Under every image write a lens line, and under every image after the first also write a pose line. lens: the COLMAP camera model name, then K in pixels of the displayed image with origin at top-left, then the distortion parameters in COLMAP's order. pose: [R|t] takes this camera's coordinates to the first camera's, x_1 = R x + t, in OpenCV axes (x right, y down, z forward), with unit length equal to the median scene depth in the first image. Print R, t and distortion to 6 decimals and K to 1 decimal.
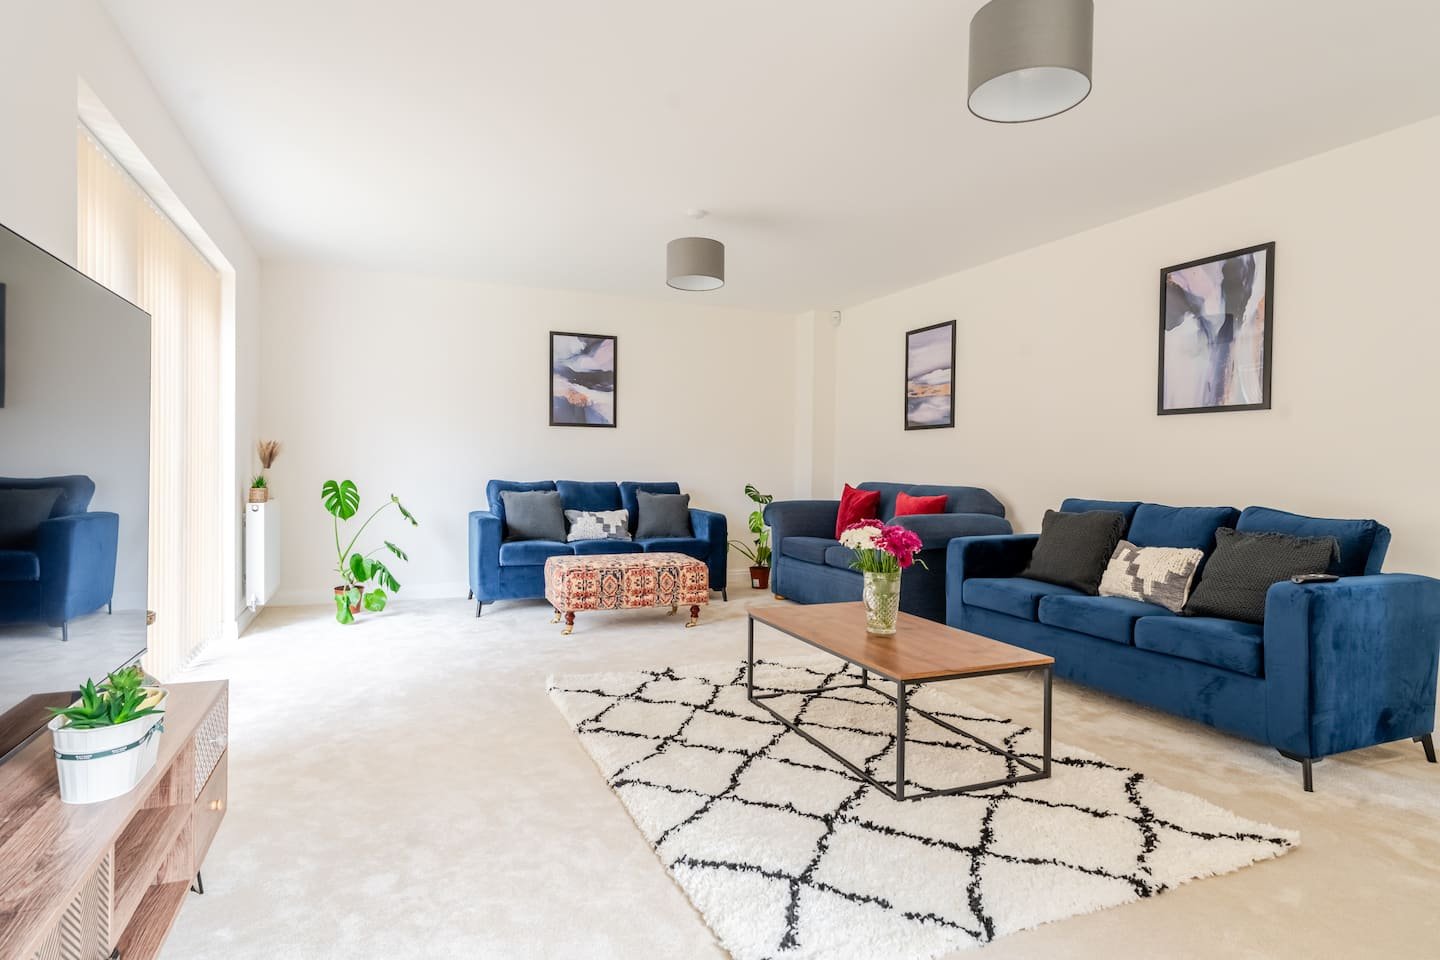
lens RADIAL K [[777.6, 0, 716.7], [0, 777.6, 472.1], [0, 0, 1]] dist [-0.001043, 0.000074]
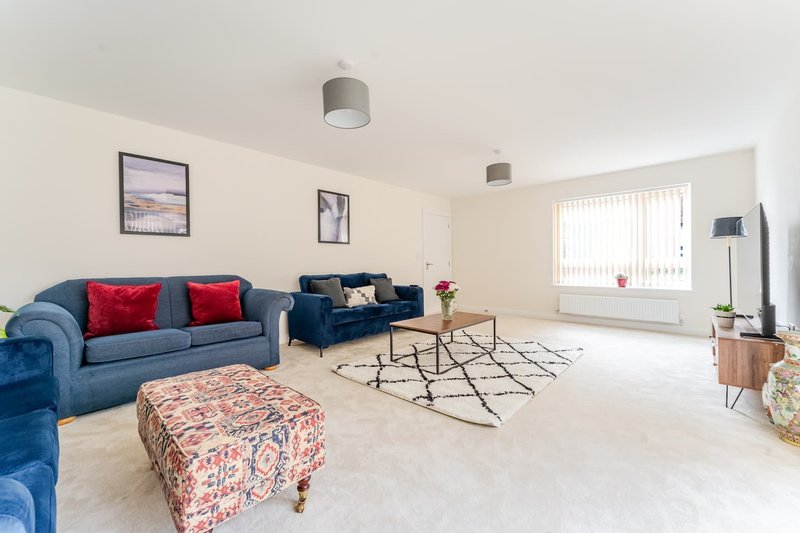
lens RADIAL K [[321.8, 0, 396.8], [0, 321.8, 265.1], [0, 0, 1]] dist [-0.001074, -0.000118]
pose [[-0.416075, -0.007764, 0.909297, -0.418180], [0.018569, 0.999683, 0.017032, -0.006748], [-0.909141, 0.023971, -0.415799, 0.894658]]
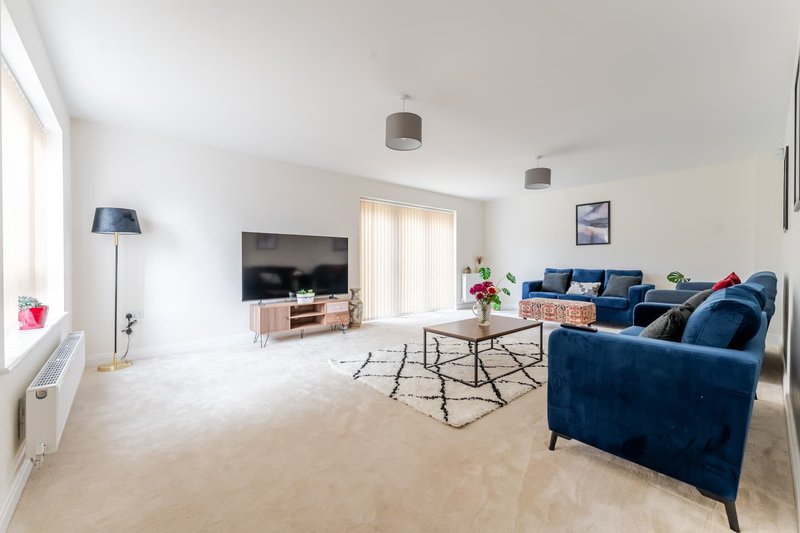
lens RADIAL K [[321.8, 0, 399.3], [0, 321.8, 265.1], [0, 0, 1]] dist [-0.001074, -0.000118]
pose [[0.306034, -0.003188, -0.952015, 0.617654], [-0.006310, 0.999966, -0.005377, 0.009358], [0.952000, 0.007652, 0.306003, 0.223528]]
